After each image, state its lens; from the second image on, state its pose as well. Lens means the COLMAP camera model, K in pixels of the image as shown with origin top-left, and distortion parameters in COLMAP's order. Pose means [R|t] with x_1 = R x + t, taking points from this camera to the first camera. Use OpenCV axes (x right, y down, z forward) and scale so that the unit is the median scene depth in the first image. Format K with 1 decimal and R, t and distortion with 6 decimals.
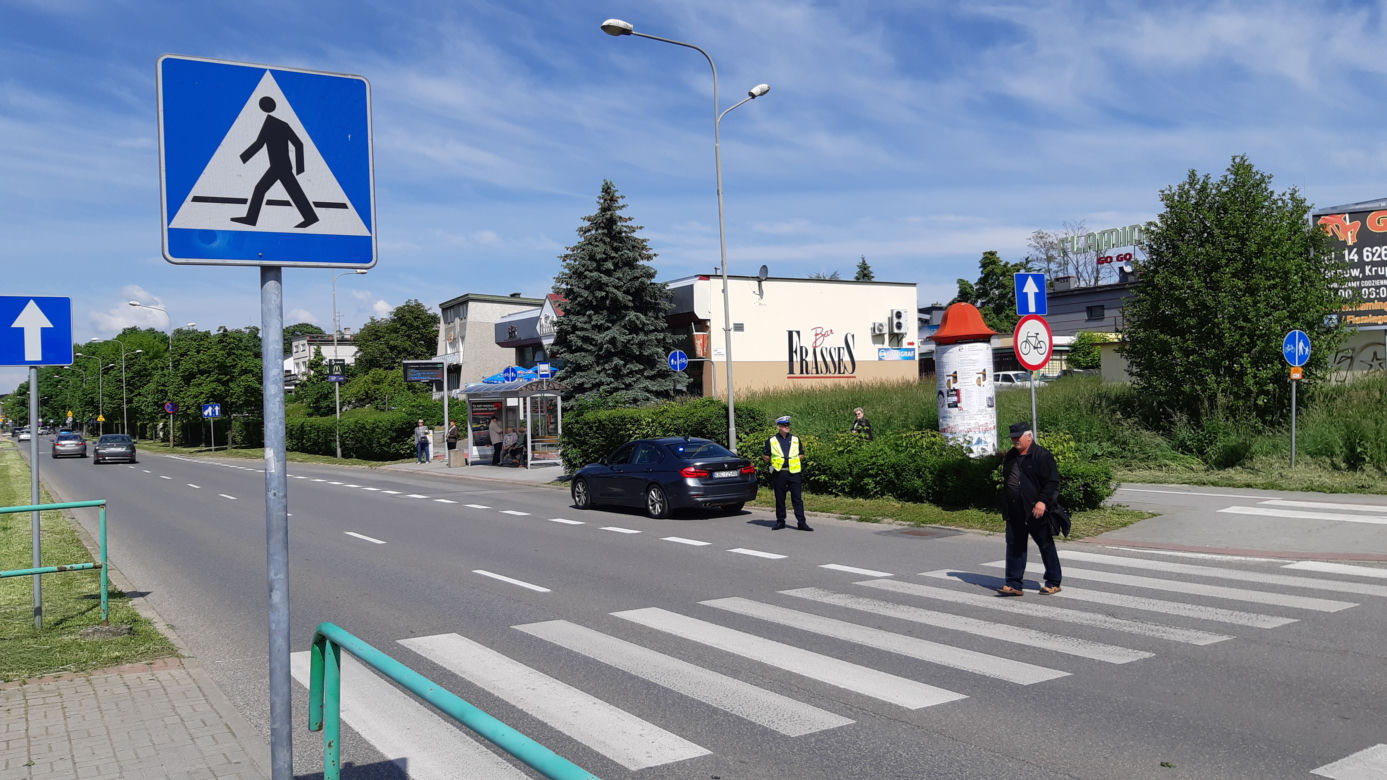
lens RADIAL K [[1076.8, 0, 697.7], [0, 1076.8, 396.9], [0, 0, 1]] dist [0.090630, -0.184402]
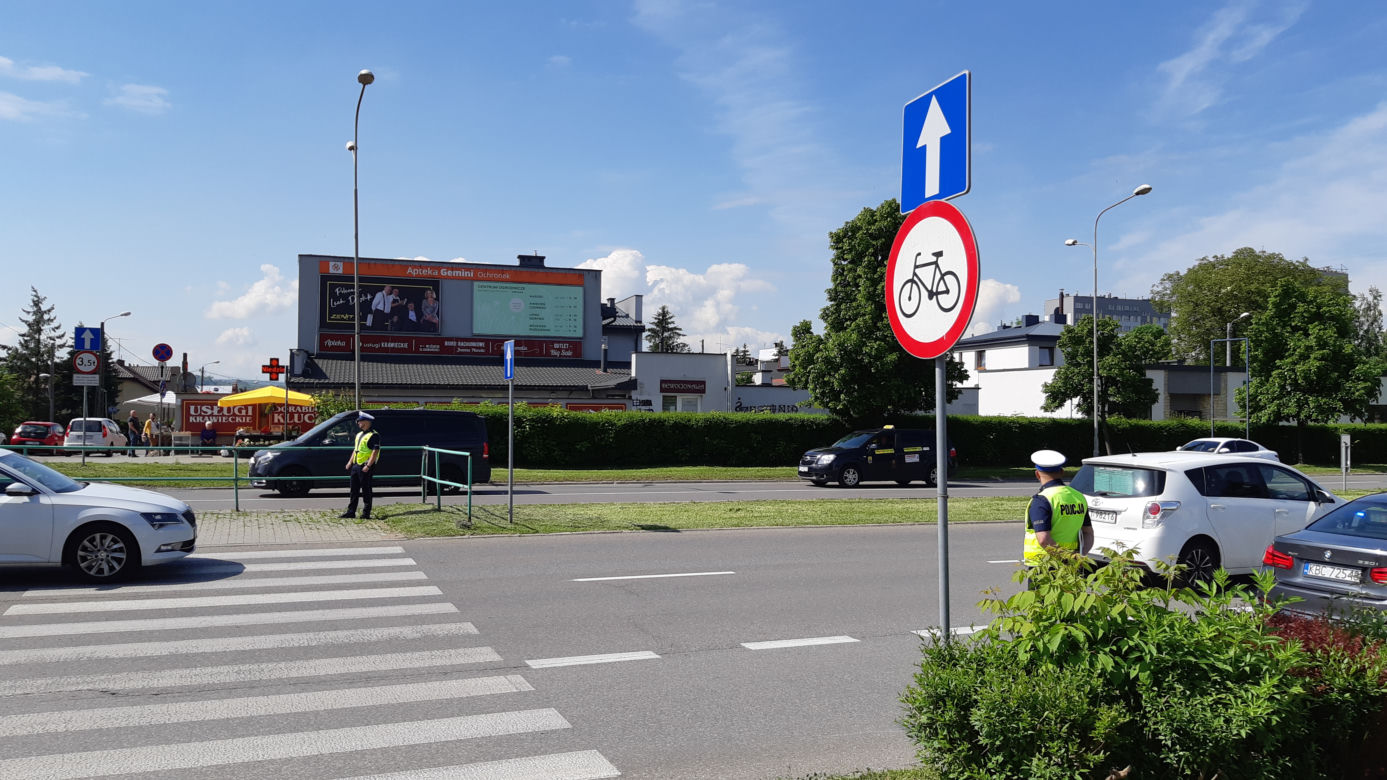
lens RADIAL K [[1066.2, 0, 704.5], [0, 1066.2, 389.4], [0, 0, 1]] dist [0.102584, -0.208215]
pose [[-0.205542, 0.006591, -0.978626, 0.241735], [0.000964, 0.999978, 0.006532, -0.005830], [0.978648, 0.000399, -0.205544, 0.358411]]
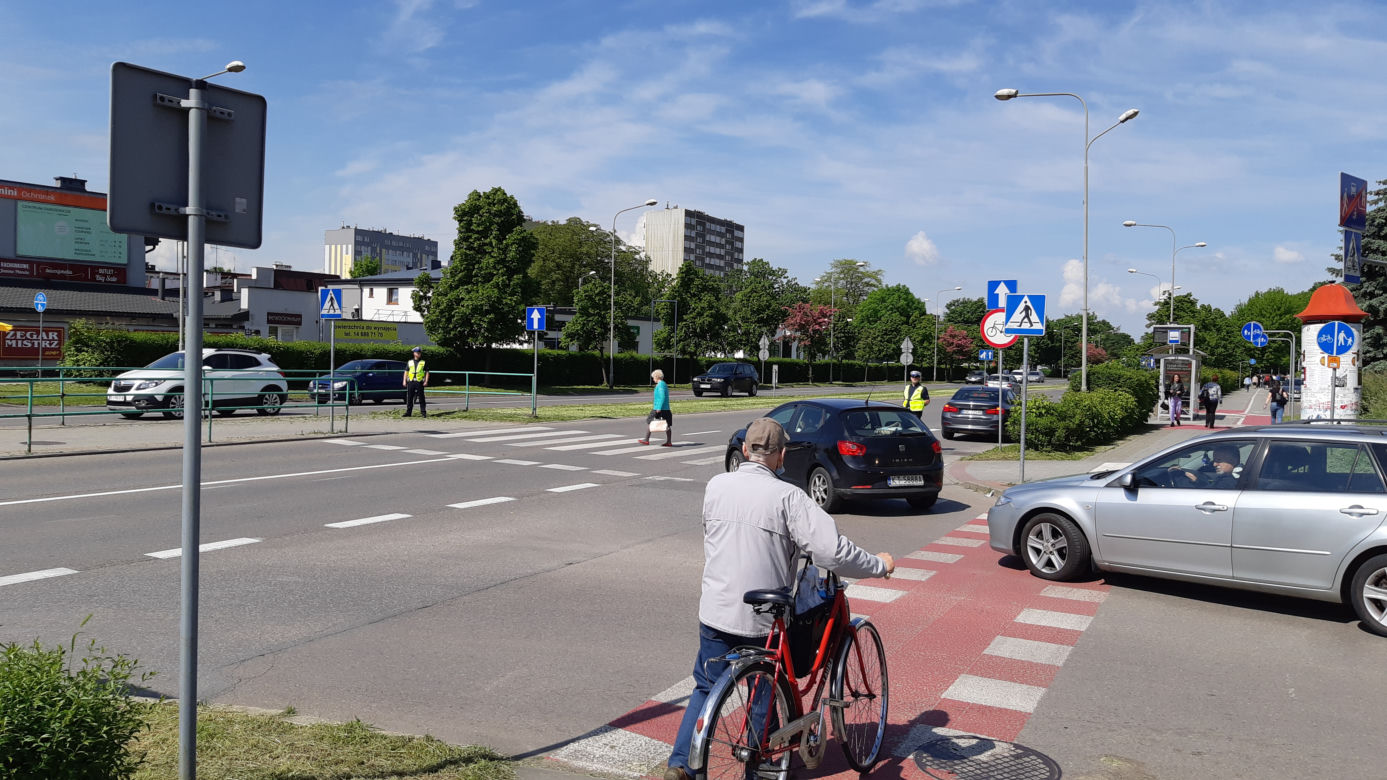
lens RADIAL K [[1081.1, 0, 695.9], [0, 1081.1, 404.1], [0, 0, 1]] dist [0.089215, -0.186618]
pose [[0.472527, 0.084560, -0.877250, 0.495311], [-0.039203, 0.996418, 0.074931, -0.015375], [0.880444, -0.001016, 0.474149, -0.010638]]
